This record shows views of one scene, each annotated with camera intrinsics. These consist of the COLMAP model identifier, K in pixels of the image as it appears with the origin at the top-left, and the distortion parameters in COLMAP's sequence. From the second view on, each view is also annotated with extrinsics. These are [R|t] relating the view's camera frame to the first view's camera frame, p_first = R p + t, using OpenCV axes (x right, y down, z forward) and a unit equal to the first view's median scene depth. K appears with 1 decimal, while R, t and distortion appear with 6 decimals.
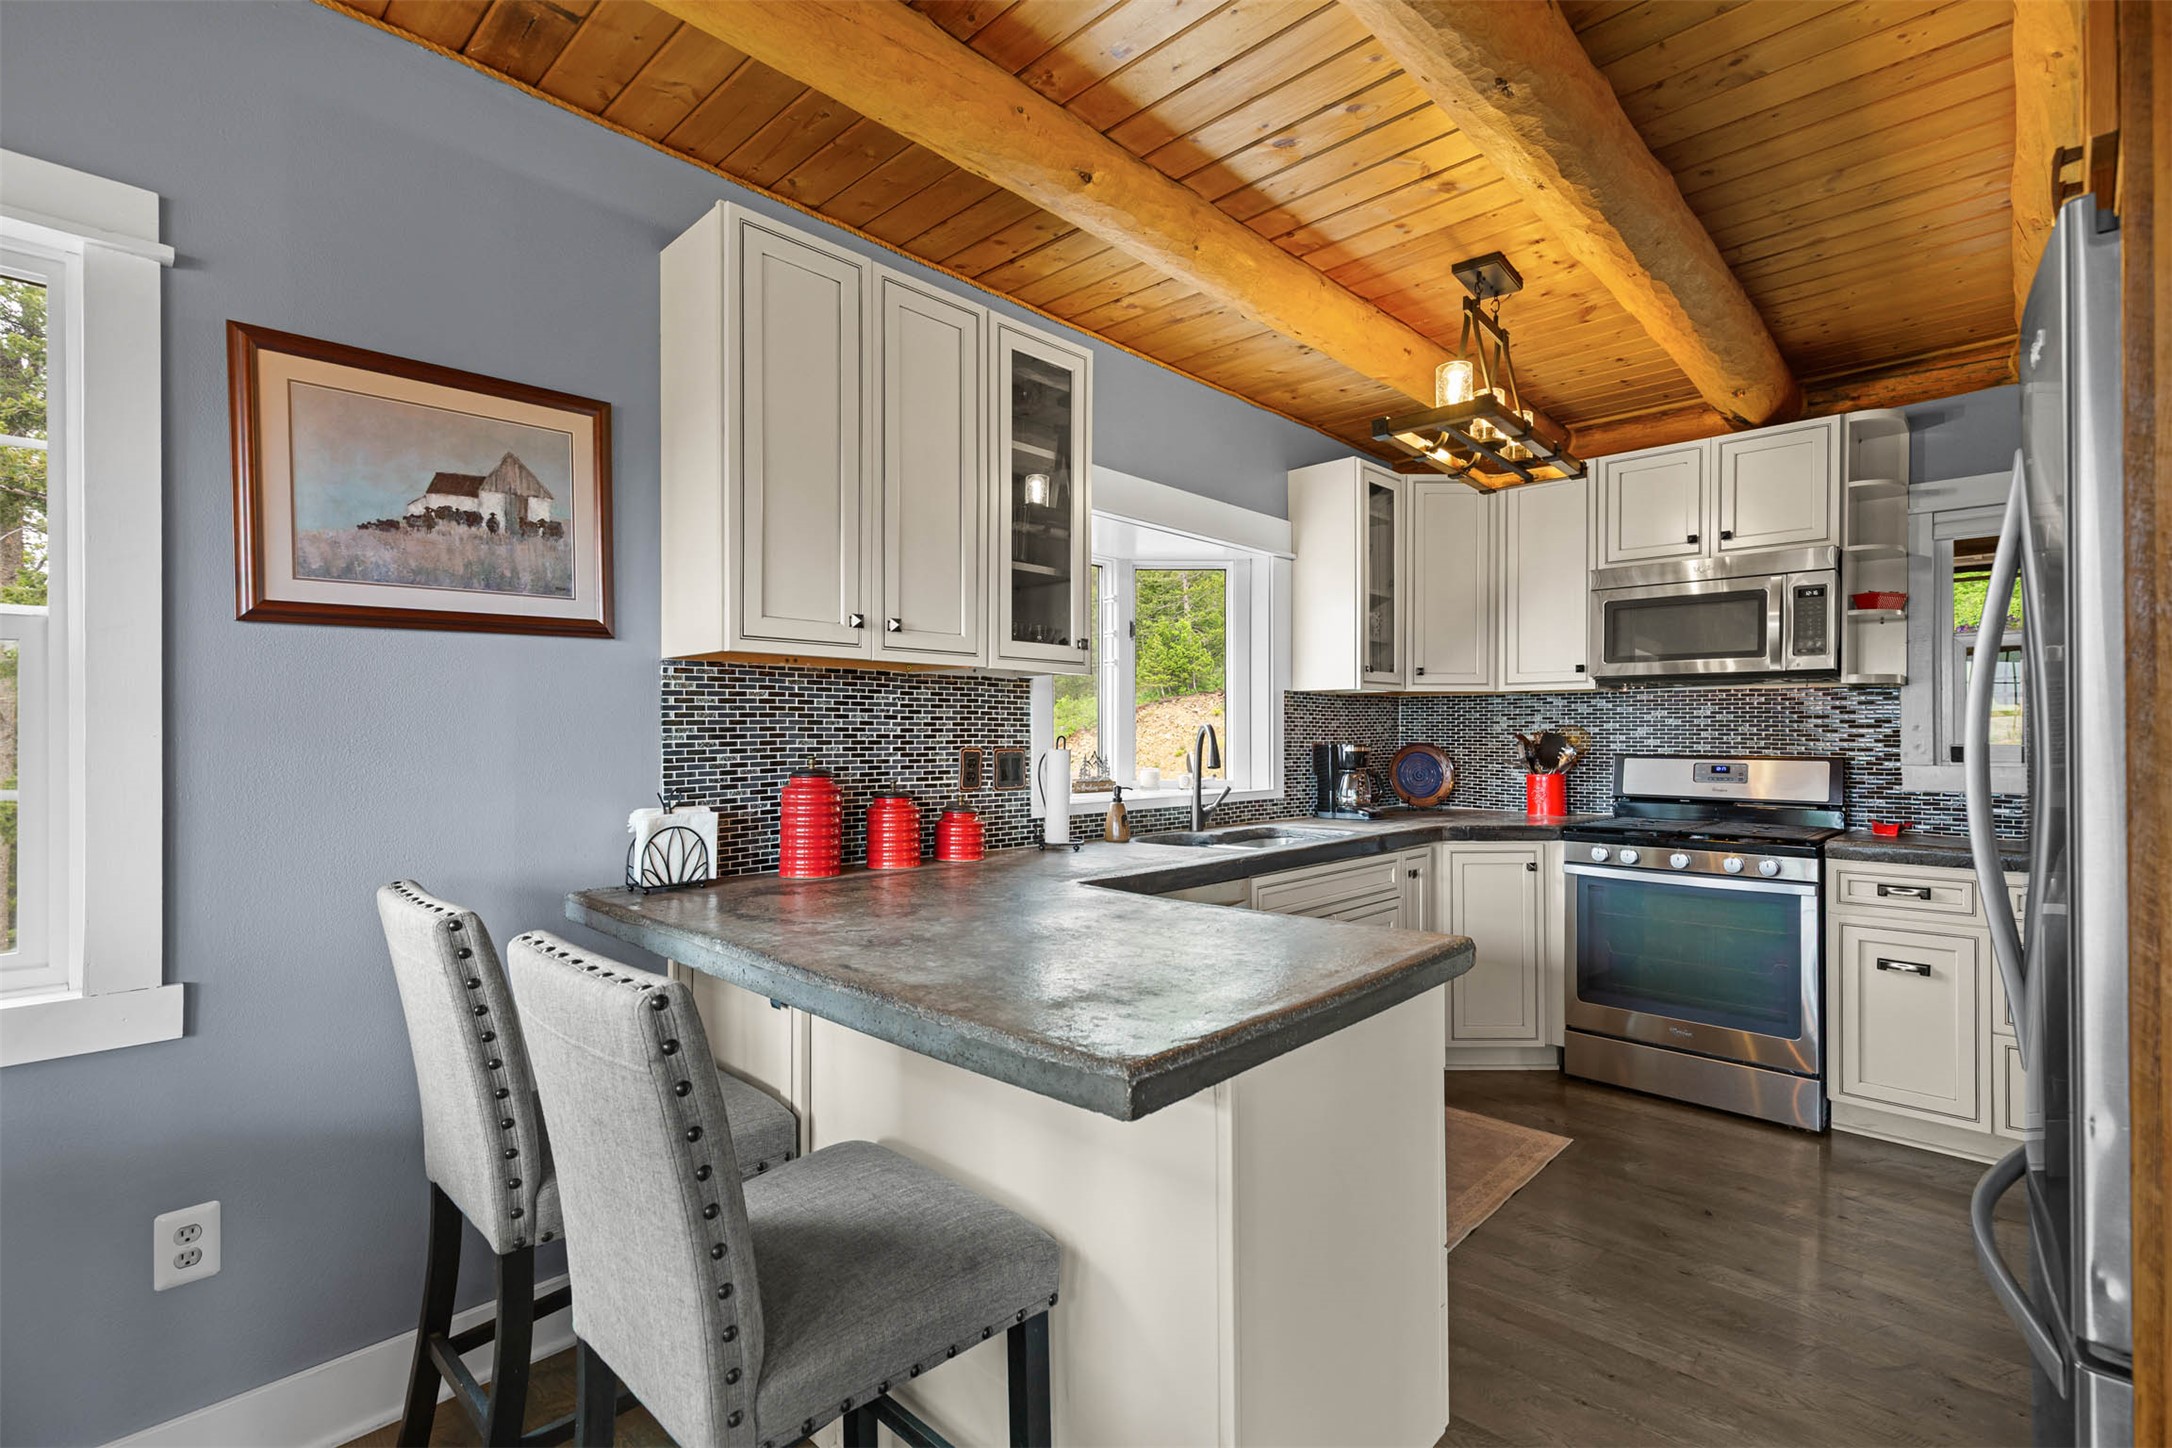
lens RADIAL K [[994.6, 0, 1073.3], [0, 994.6, 726.3], [0, 0, 1]] dist [0.001821, -0.000336]
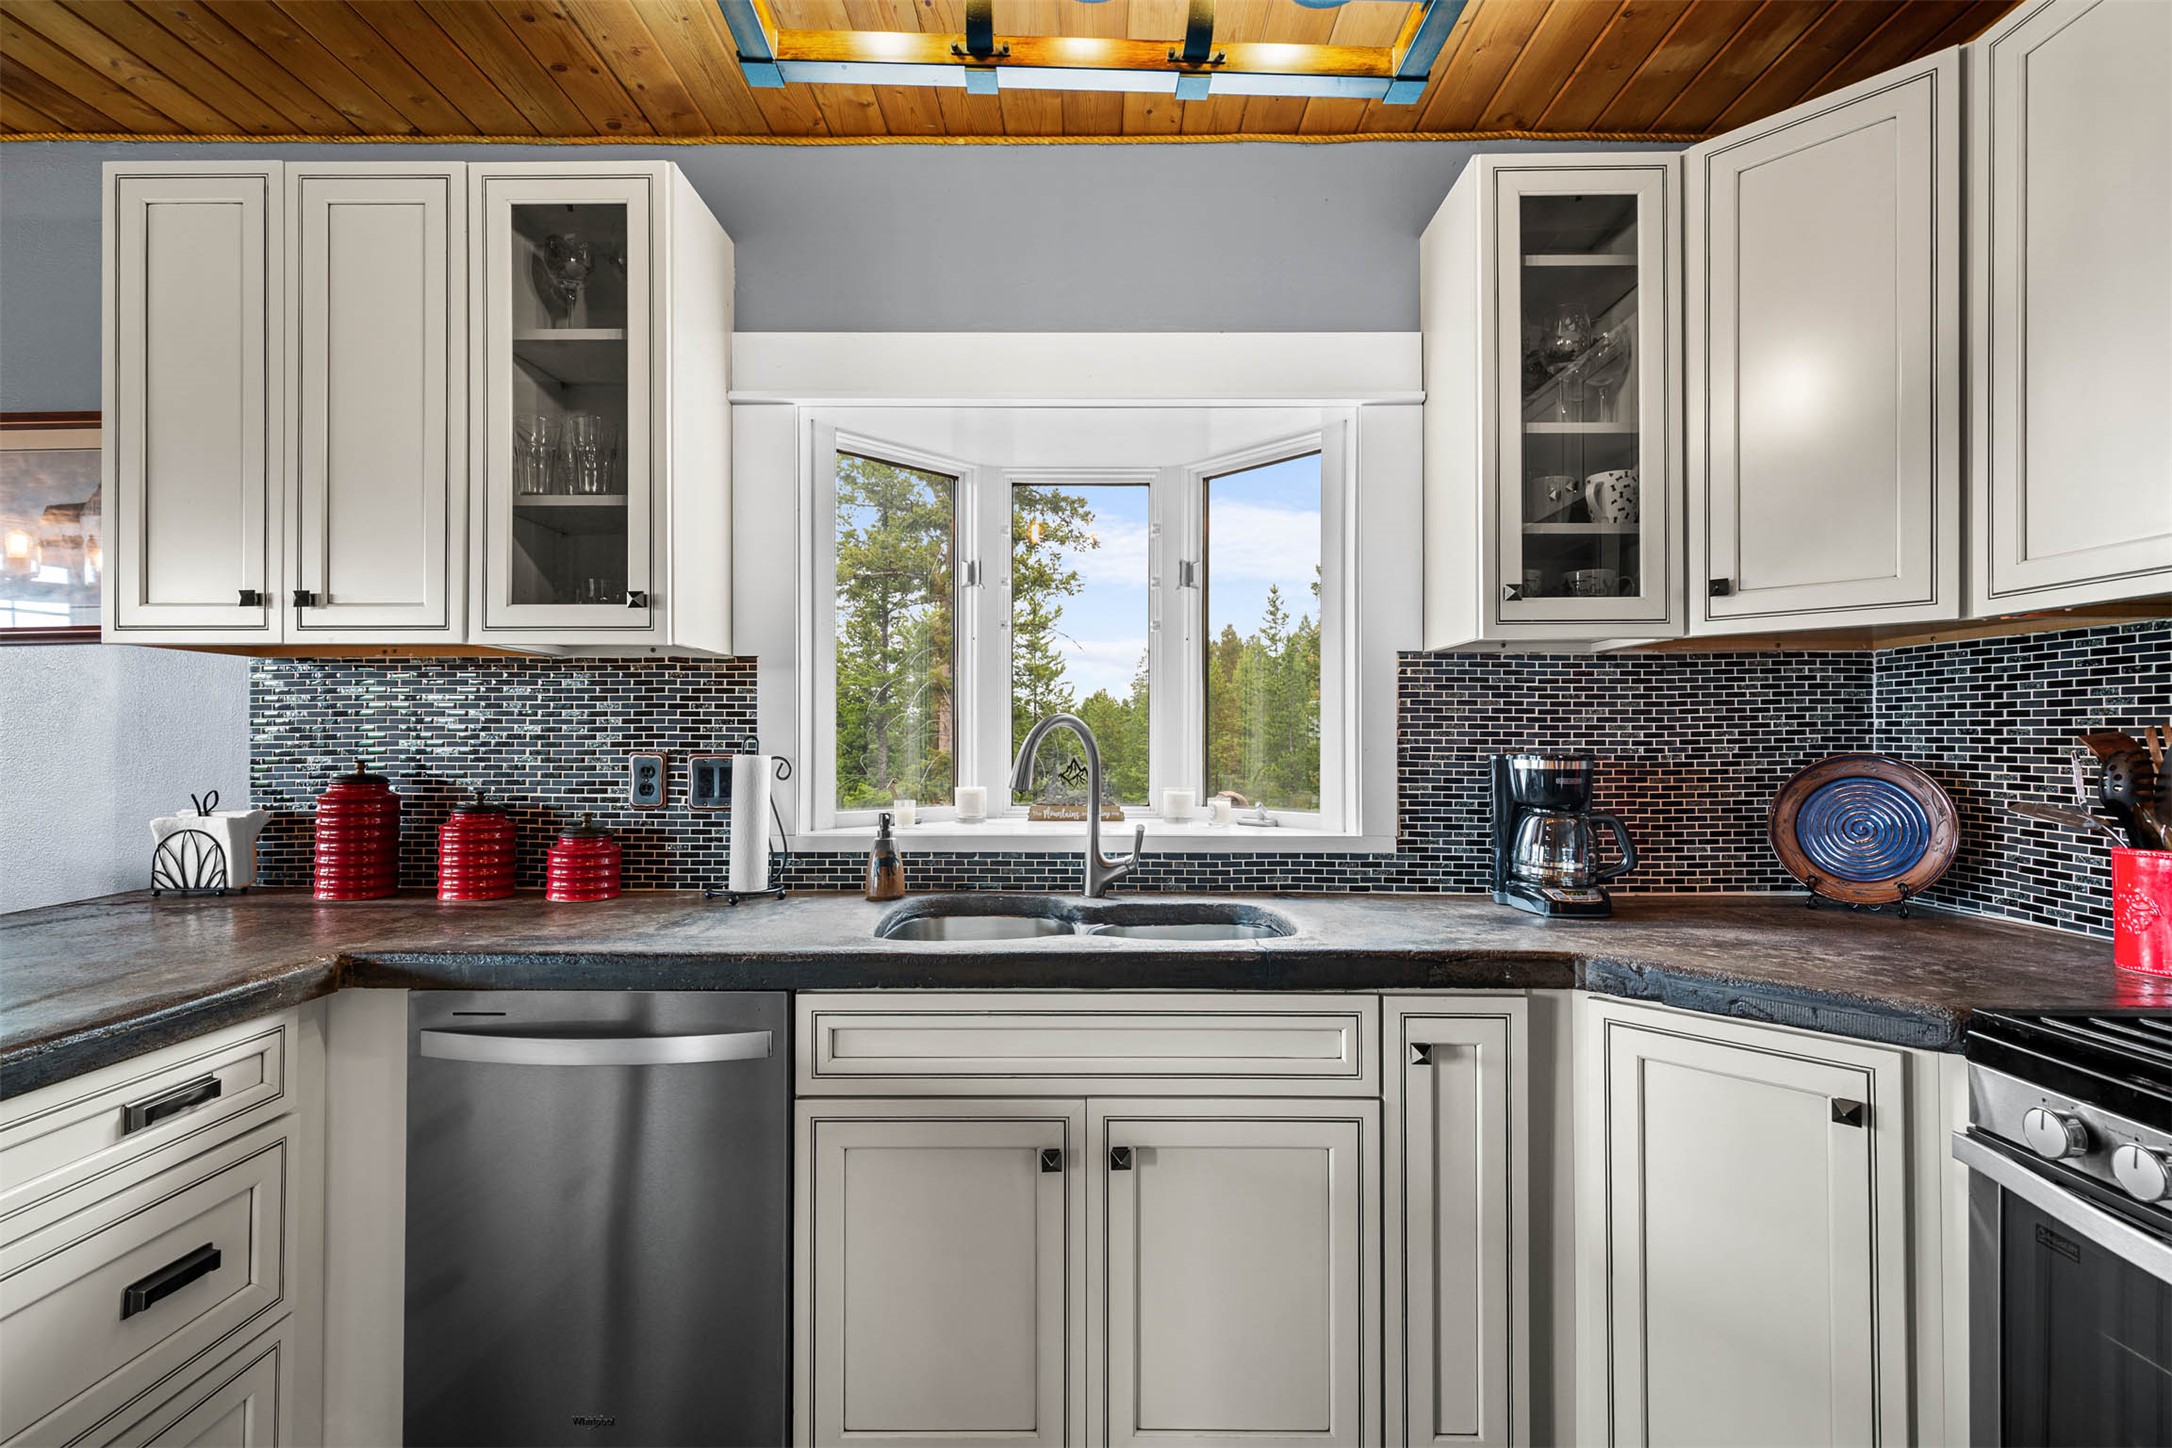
lens RADIAL K [[994.6, 0, 1088.3], [0, 994.6, 724.0], [0, 0, 1]] dist [0.001821, -0.000336]
pose [[0.690811, -0.007510, -0.722996, 0.649897], [0.007027, 0.999969, -0.003672, 0.005227], [0.723001, -0.002544, 0.690842, 0.692320]]
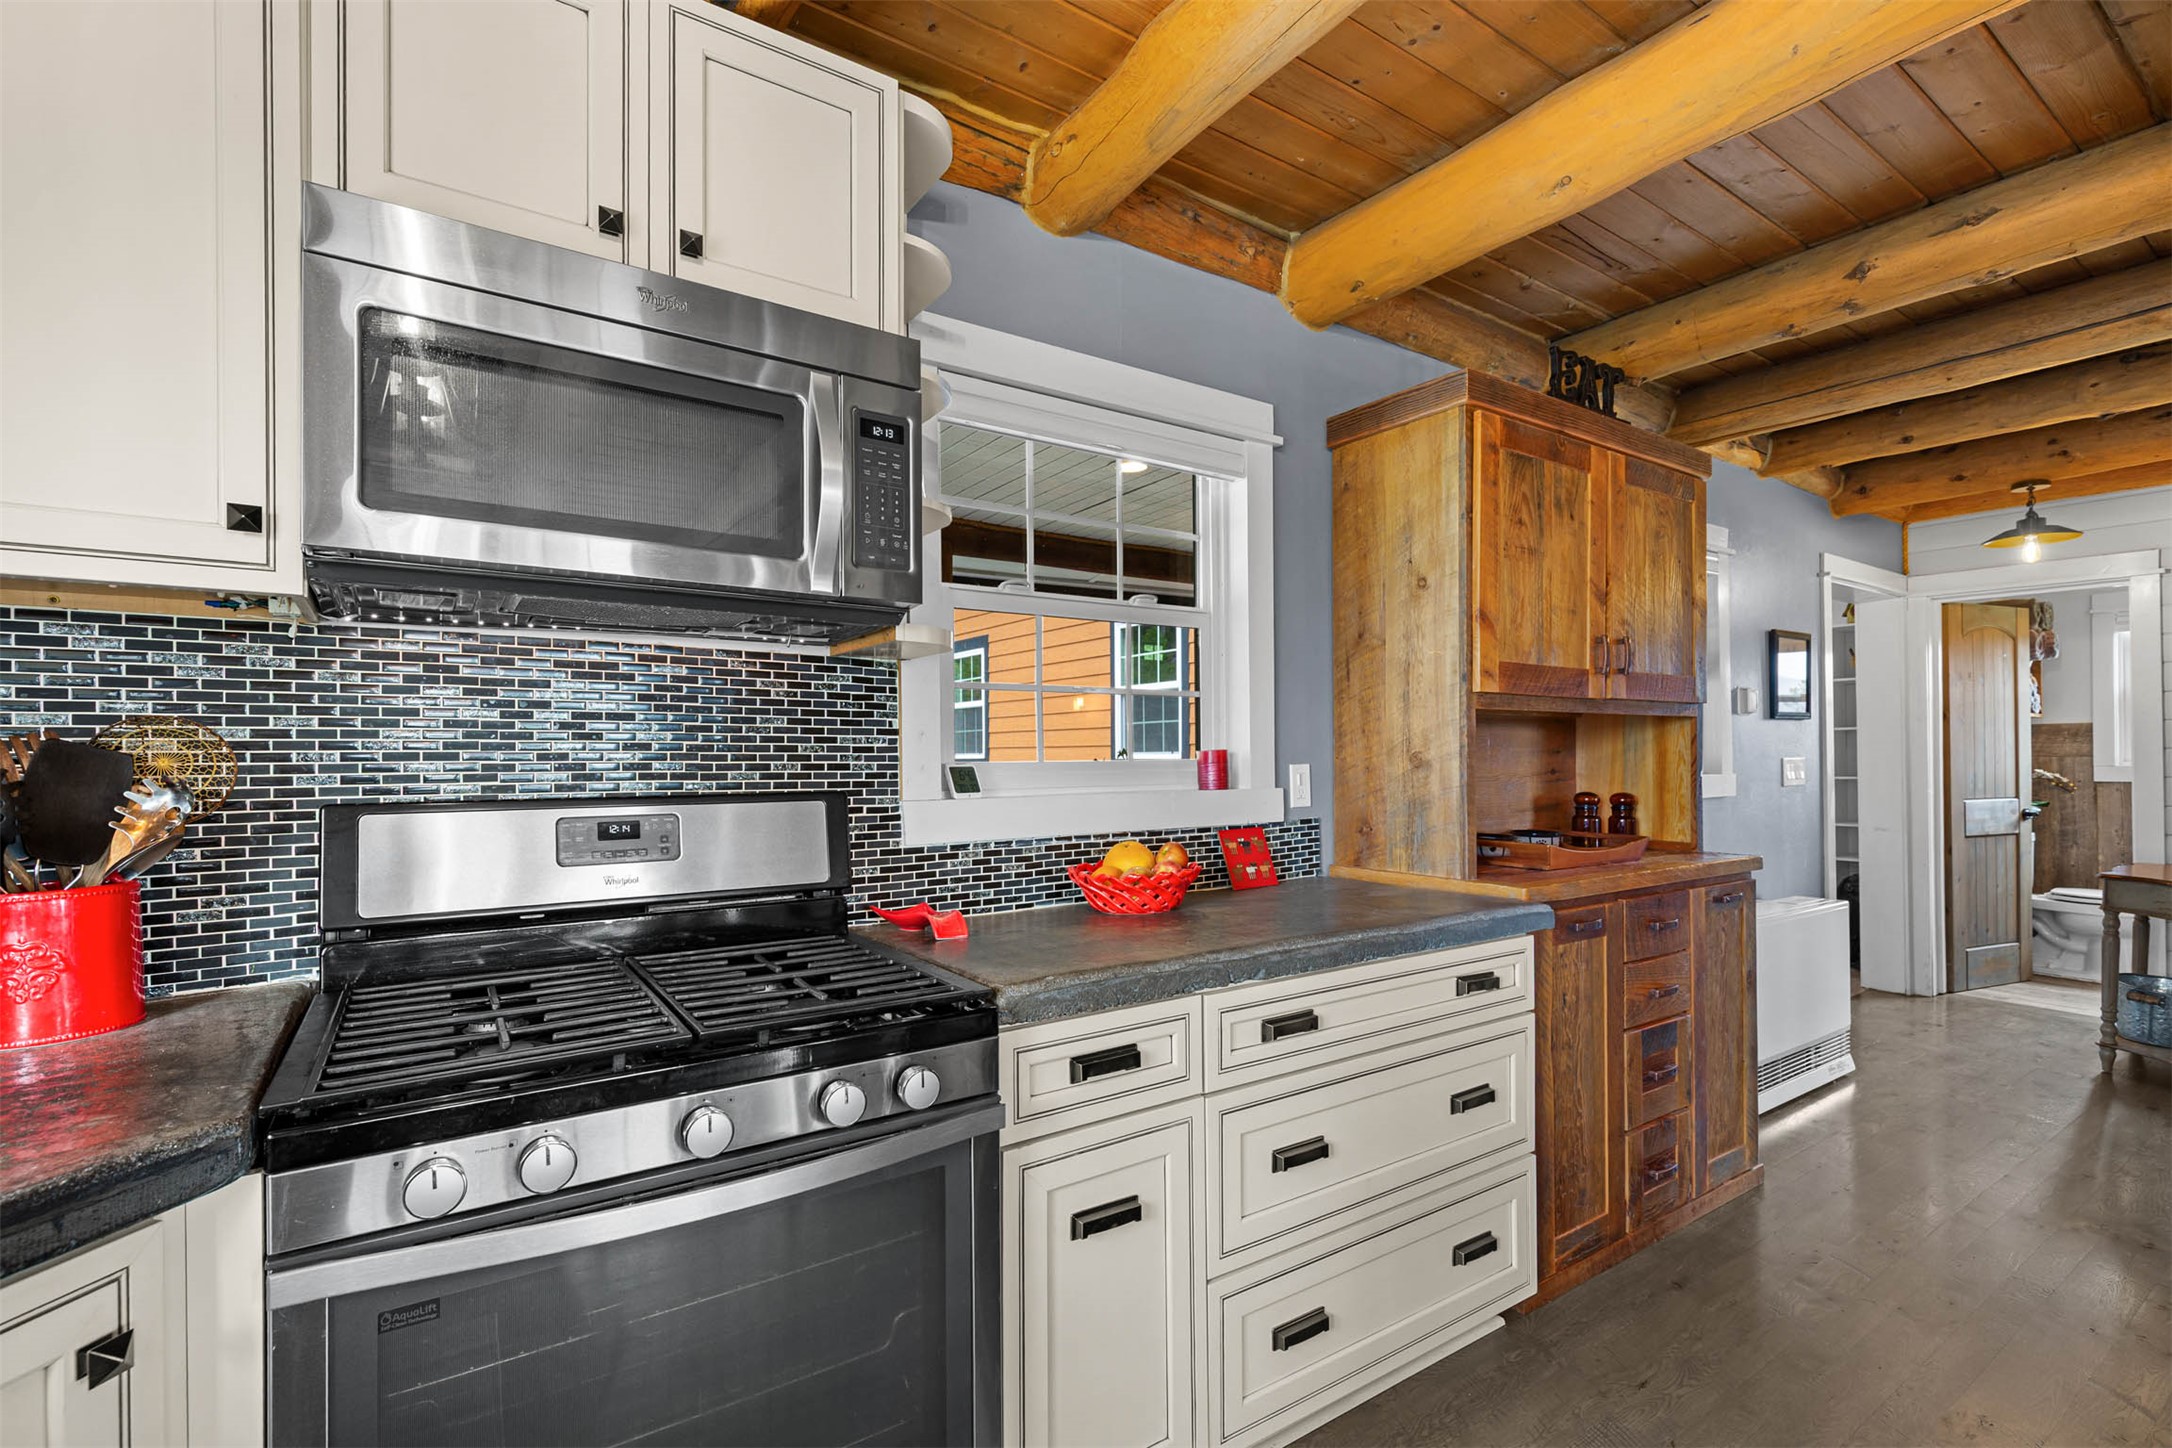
lens RADIAL K [[994.6, 0, 1091.8], [0, 994.6, 746.7], [0, 0, 1]] dist [0.001821, -0.000336]
pose [[0.199075, 0.006285, 0.979964, 0.359481], [0.002635, 0.999972, -0.006948, 0.015375], [-0.979981, 0.003965, 0.199052, 0.919329]]
